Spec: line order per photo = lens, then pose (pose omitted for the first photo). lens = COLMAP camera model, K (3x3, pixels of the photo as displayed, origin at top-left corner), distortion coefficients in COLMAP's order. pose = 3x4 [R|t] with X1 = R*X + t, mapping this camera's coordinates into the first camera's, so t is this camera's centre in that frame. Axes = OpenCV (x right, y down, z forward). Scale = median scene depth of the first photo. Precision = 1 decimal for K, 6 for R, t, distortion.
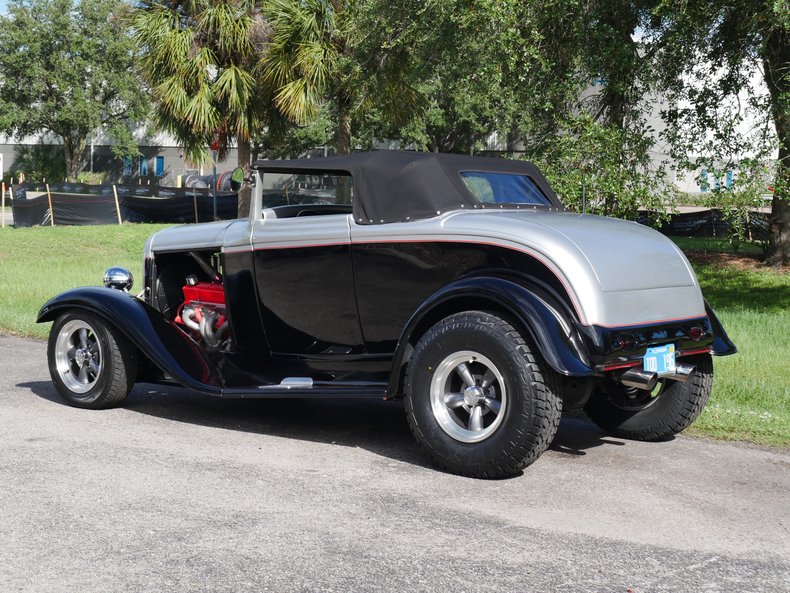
lens RADIAL K [[1510.9, 0, 395.0], [0, 1510.9, 296.5], [0, 0, 1]] dist [0.009533, 0.364994]
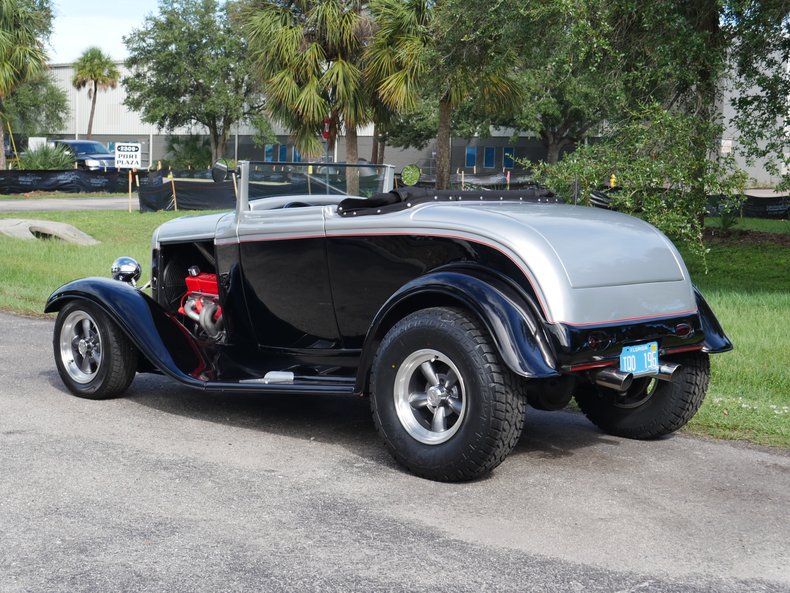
lens RADIAL K [[1397.1, 0, 395.0], [0, 1397.1, 296.5], [0, 0, 1]] dist [0.014845, -0.112927]
pose [[0.995724, 0.003462, -0.092309, 0.085619], [-0.001921, 0.999857, 0.016782, -0.009935], [0.092354, -0.016533, 0.995589, 0.088452]]
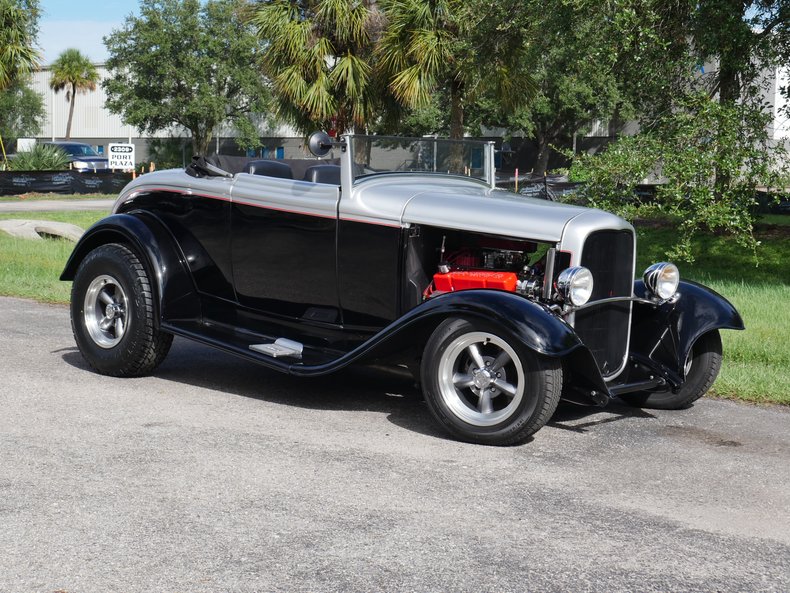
lens RADIAL K [[1411.9, 0, 395.0], [0, 1411.9, 296.5], [0, 0, 1]] dist [-0.015633, 0.172825]
pose [[0.997263, -0.004580, -0.073790, -0.019633], [0.005575, 0.999896, 0.013275, 0.003755], [0.073721, -0.013650, 0.997185, 0.120301]]
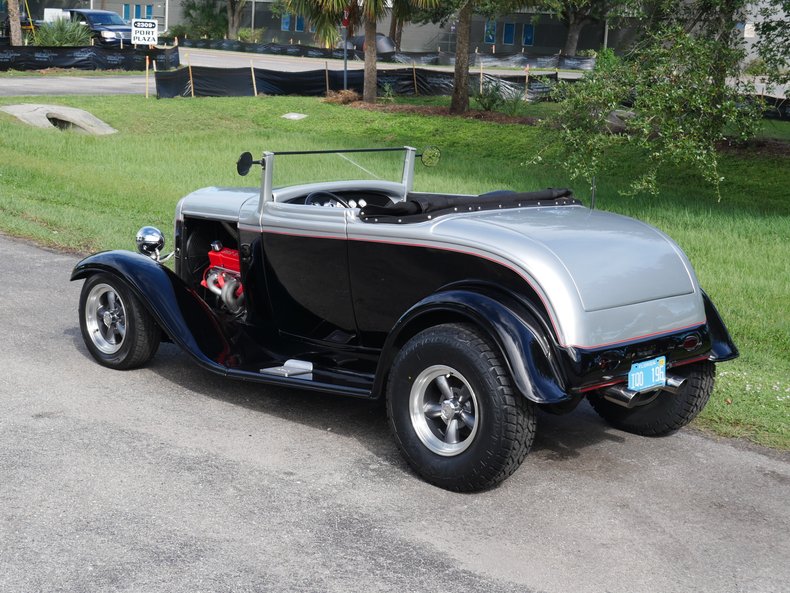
lens RADIAL K [[1397.1, 0, 395.0], [0, 1397.1, 296.5], [0, 0, 1]] dist [0.014845, -0.112927]
pose [[0.994253, 0.041680, -0.098605, 0.082585], [-0.030444, 0.993147, 0.112835, -0.089019], [0.102632, -0.109185, 0.988709, 0.069514]]
